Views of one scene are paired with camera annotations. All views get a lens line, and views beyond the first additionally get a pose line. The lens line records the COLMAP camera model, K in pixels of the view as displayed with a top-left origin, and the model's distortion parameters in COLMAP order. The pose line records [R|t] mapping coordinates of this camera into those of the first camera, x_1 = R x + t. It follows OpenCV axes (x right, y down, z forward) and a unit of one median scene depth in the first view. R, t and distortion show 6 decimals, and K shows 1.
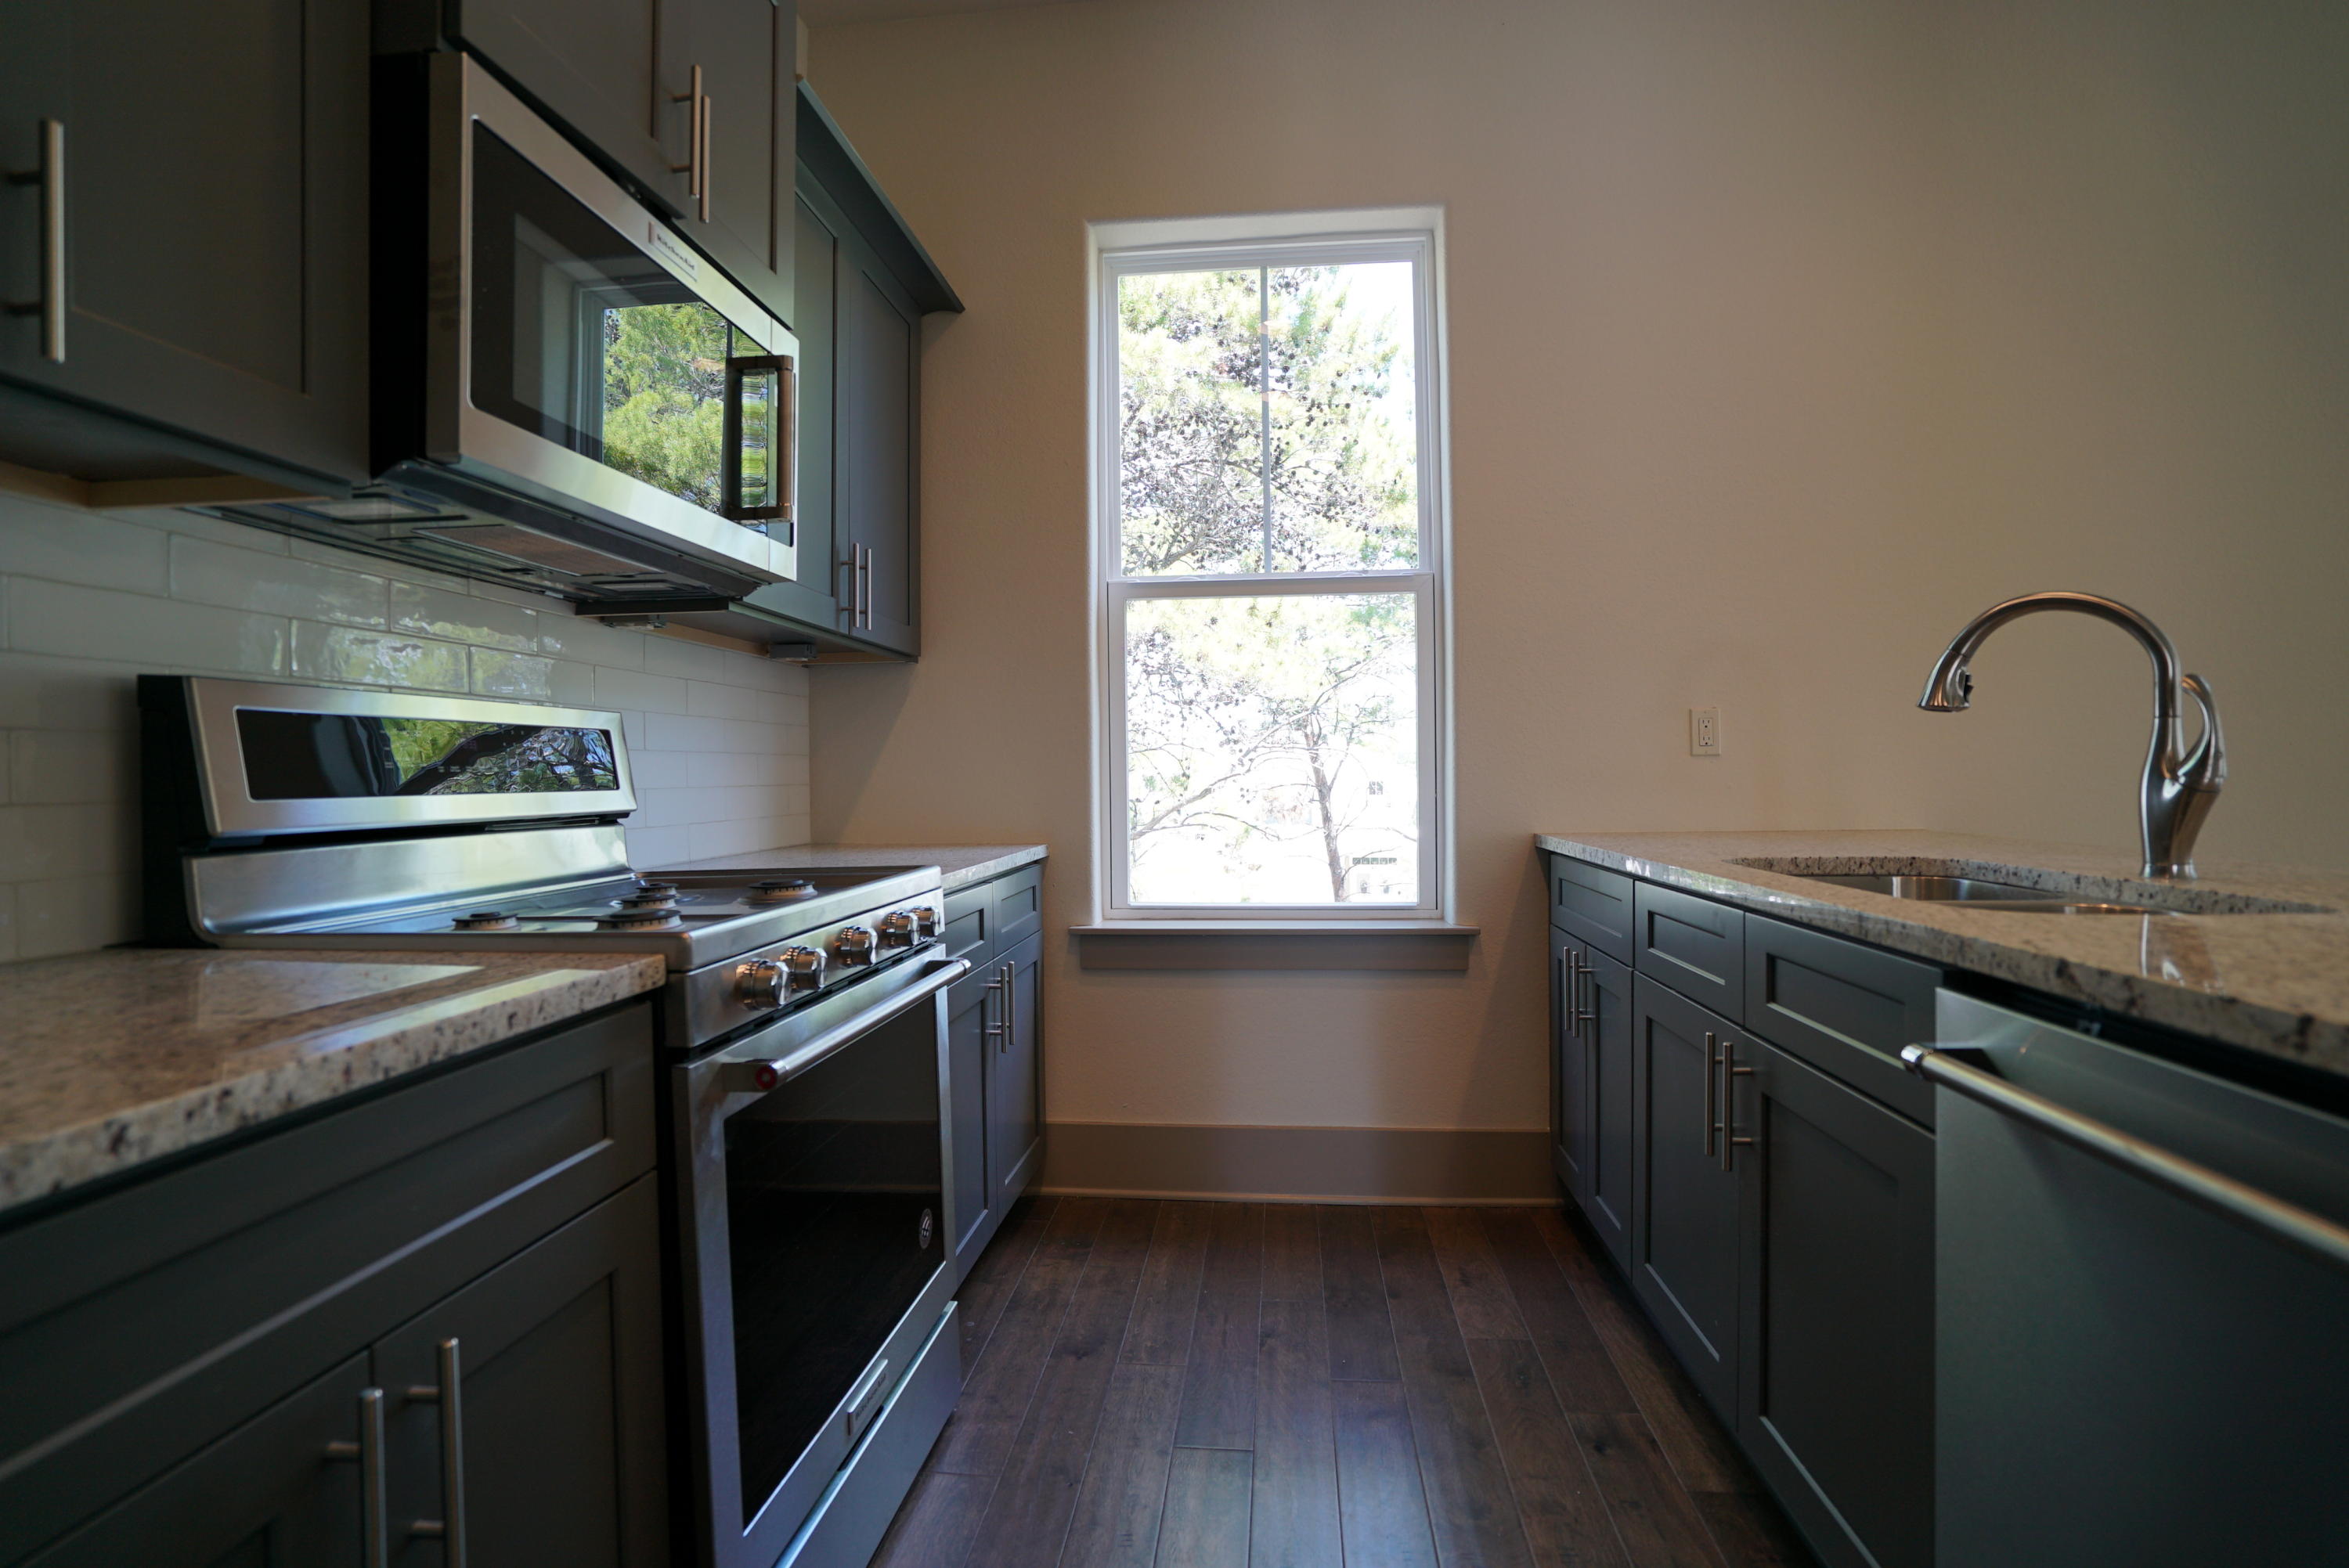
lens RADIAL K [[1077.3, 0, 1178.5], [0, 1077.3, 783.8], [0, 0, 1]] dist [-0.018450, 0.000366]
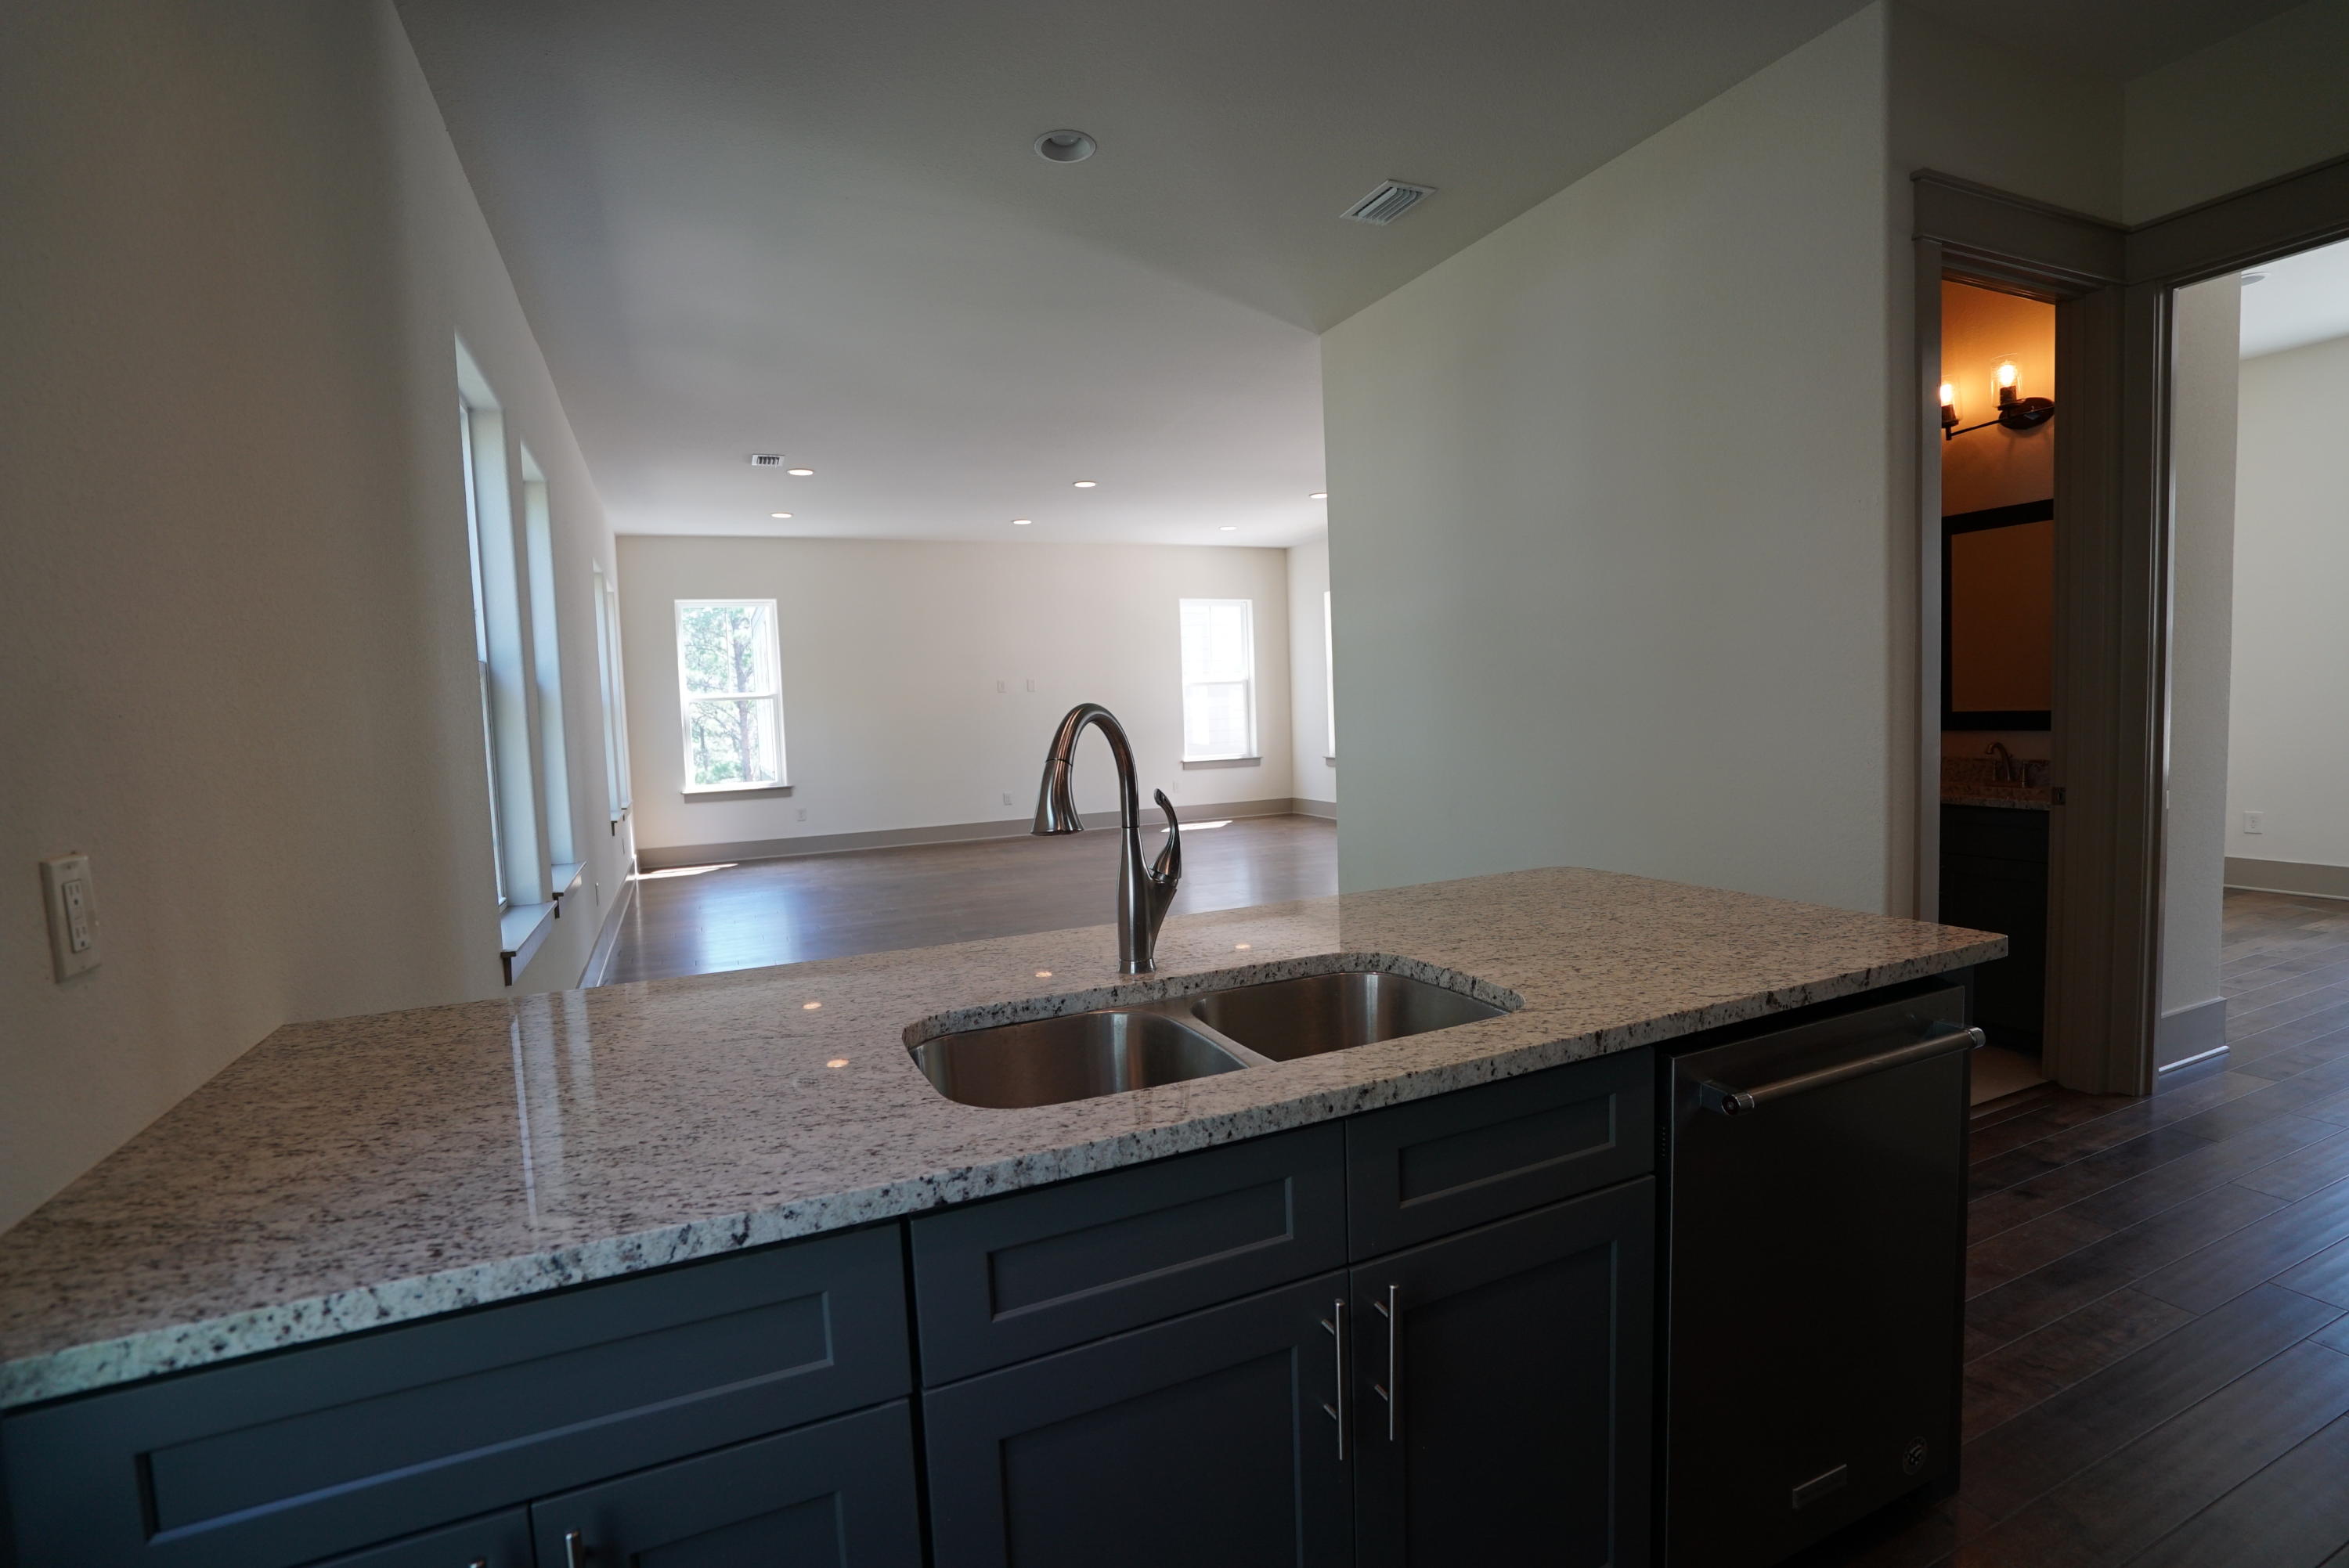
lens RADIAL K [[1077.3, 0, 1181.9], [0, 1077.3, 779.7], [0, 0, 1]] dist [-0.018450, 0.000366]
pose [[-0.530674, -0.019972, 0.847341, -0.018566], [0.045983, 0.997572, 0.052312, -0.192030], [-0.846328, 0.066724, -0.528466, 1.847747]]
